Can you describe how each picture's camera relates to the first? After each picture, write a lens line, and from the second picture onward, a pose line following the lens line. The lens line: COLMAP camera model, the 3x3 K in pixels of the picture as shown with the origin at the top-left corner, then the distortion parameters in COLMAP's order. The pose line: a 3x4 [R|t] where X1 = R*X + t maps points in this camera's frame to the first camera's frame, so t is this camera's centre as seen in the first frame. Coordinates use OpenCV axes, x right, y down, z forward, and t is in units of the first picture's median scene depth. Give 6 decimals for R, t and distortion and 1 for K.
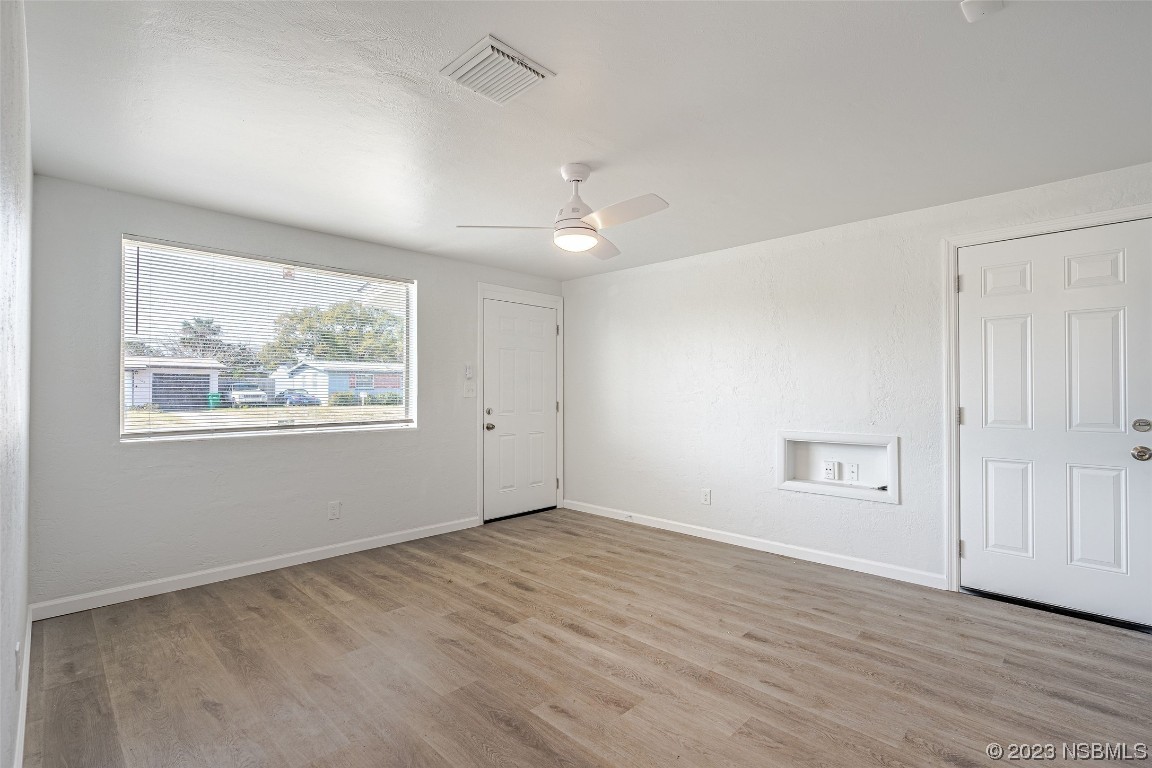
lens RADIAL K [[531.4, 0, 574.3], [0, 531.4, 387.8], [0, 0, 1]] dist [-0.005905, 0.000563]
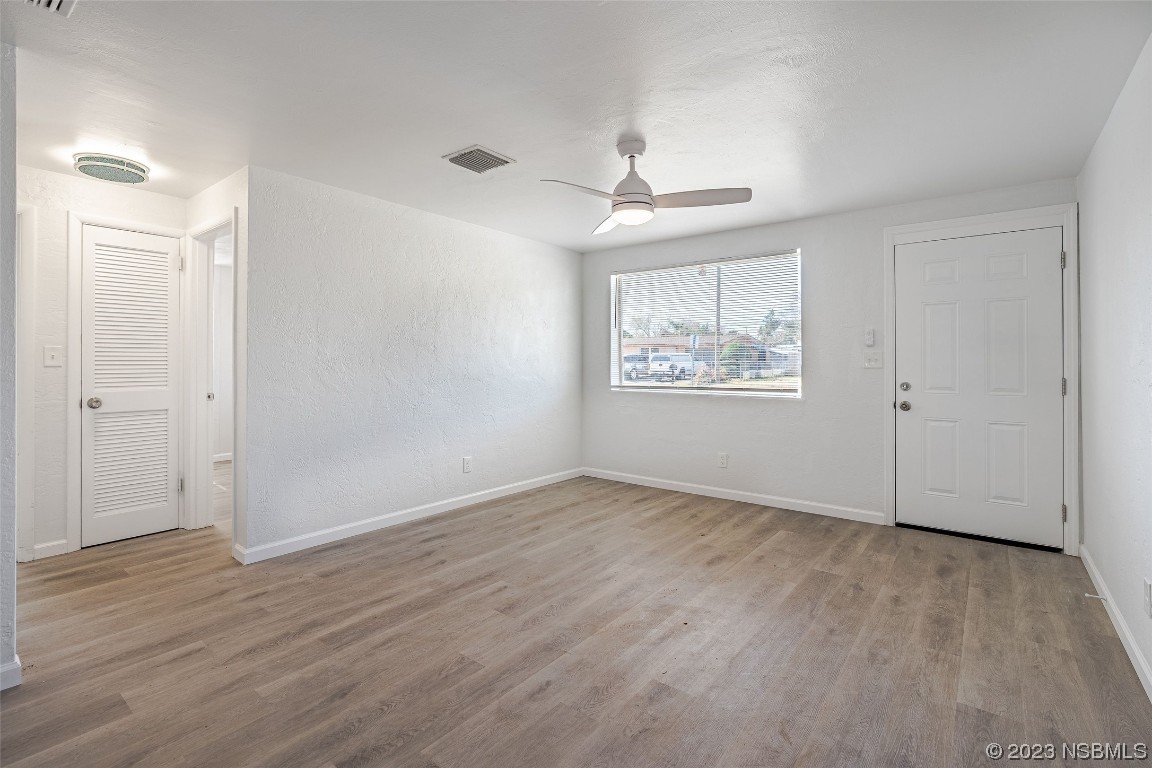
lens RADIAL K [[525.1, 0, 573.3], [0, 525.1, 360.2], [0, 0, 1]] dist [-0.009277, 0.000307]
pose [[0.112772, -0.004821, -0.993609, 0.871978], [0.005157, 0.999978, -0.004266, 0.009809], [0.993608, -0.004643, 0.112794, 0.663656]]
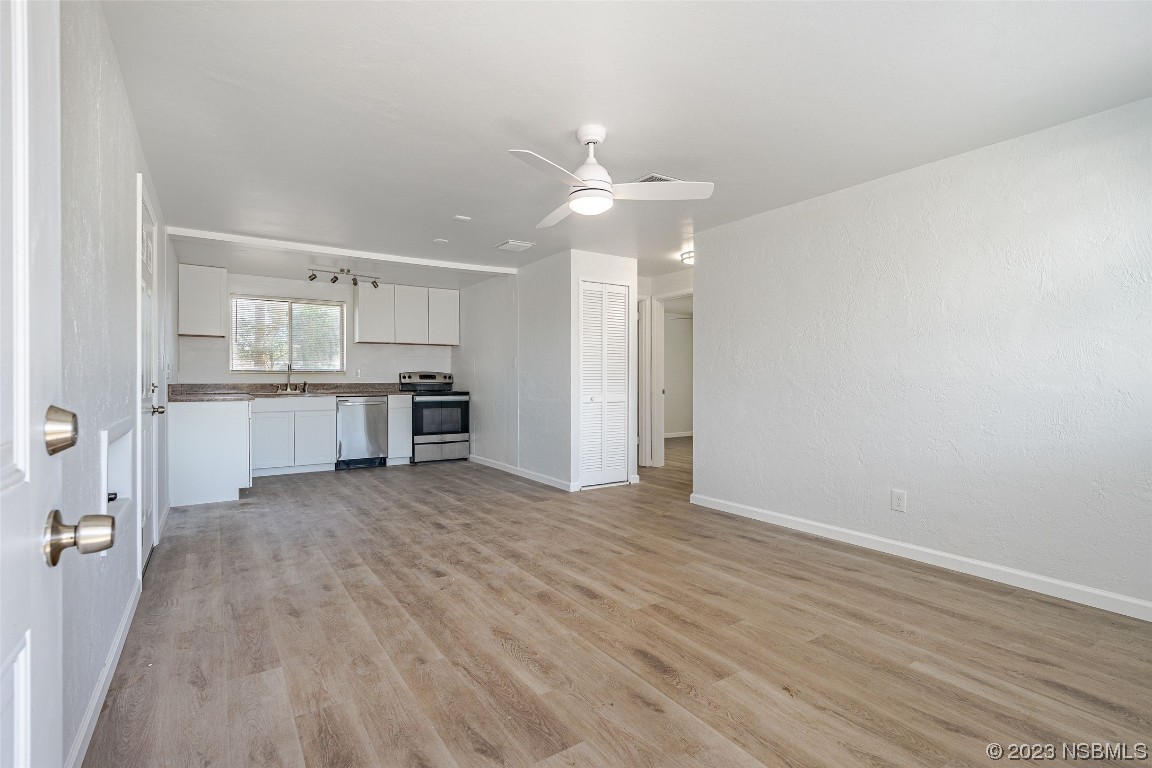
lens RADIAL K [[534.9, 0, 556.1], [0, 534.9, 381.8], [0, 0, 1]] dist [-0.011452, 0.000272]
pose [[-0.977414, 0.001039, 0.211330, -0.125388], [0.000372, 0.999995, -0.003196, 0.050045], [-0.211333, -0.003045, -0.977409, 1.717823]]
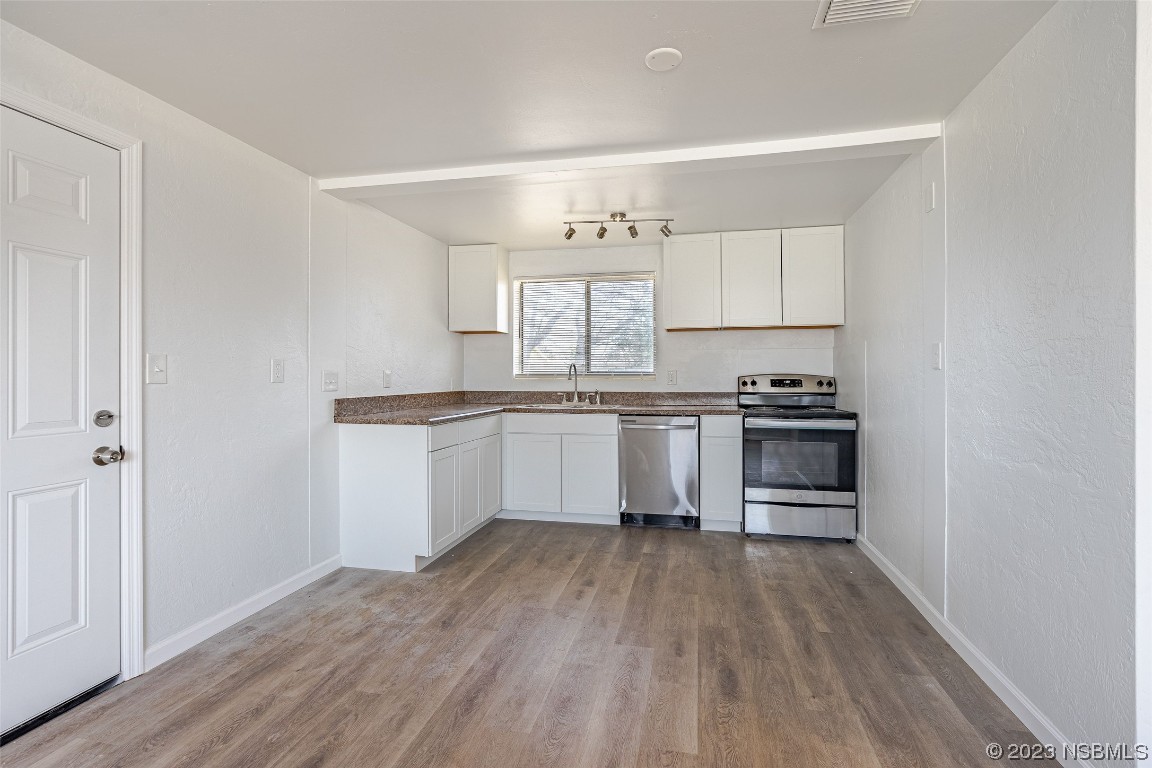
lens RADIAL K [[528.1, 0, 581.4], [0, 528.1, 376.3], [0, 0, 1]] dist [-0.002124, 0.000165]
pose [[-0.535303, -0.000677, 0.844660, 0.062757], [-0.003606, 0.999992, -0.001484, 0.007519], [-0.844652, -0.003840, -0.535301, 0.691757]]
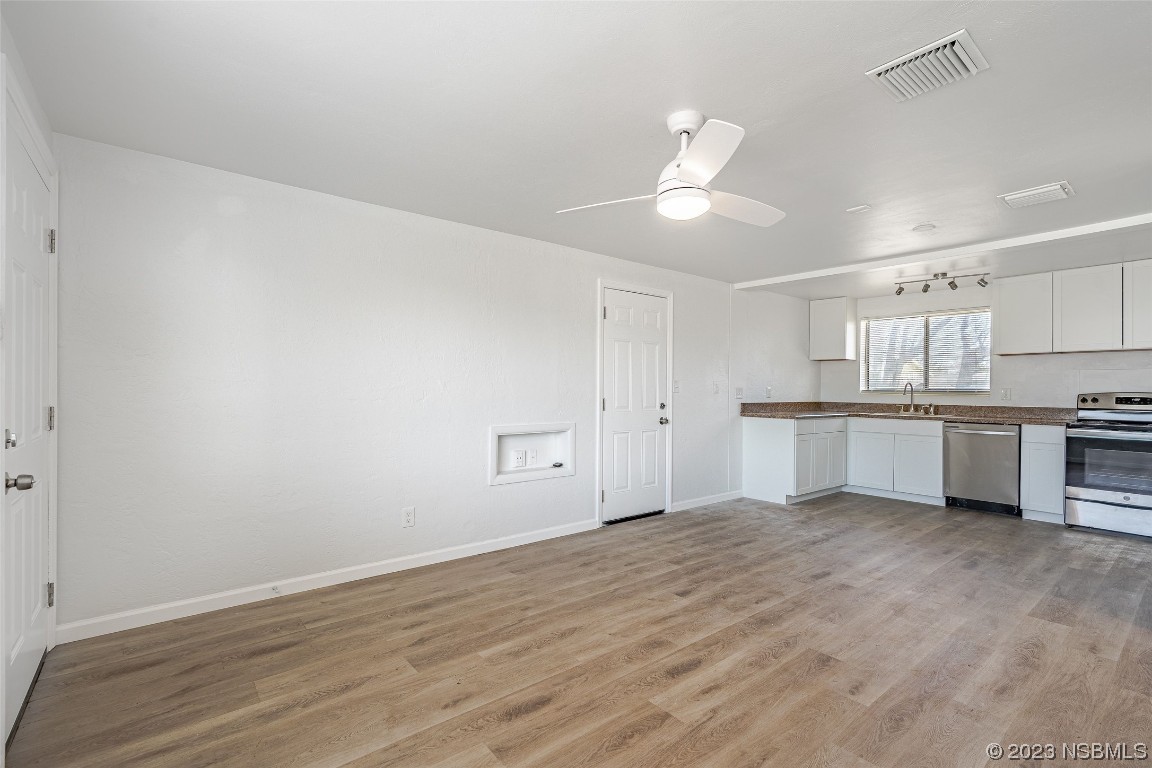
lens RADIAL K [[531.4, 0, 574.3], [0, 531.4, 387.8], [0, 0, 1]] dist [-0.005905, 0.000563]
pose [[0.105972, 0.002963, 0.994365, -0.729754], [-0.014515, 0.999894, -0.001433, 0.009793], [-0.994263, -0.014281, 0.106003, 0.932231]]
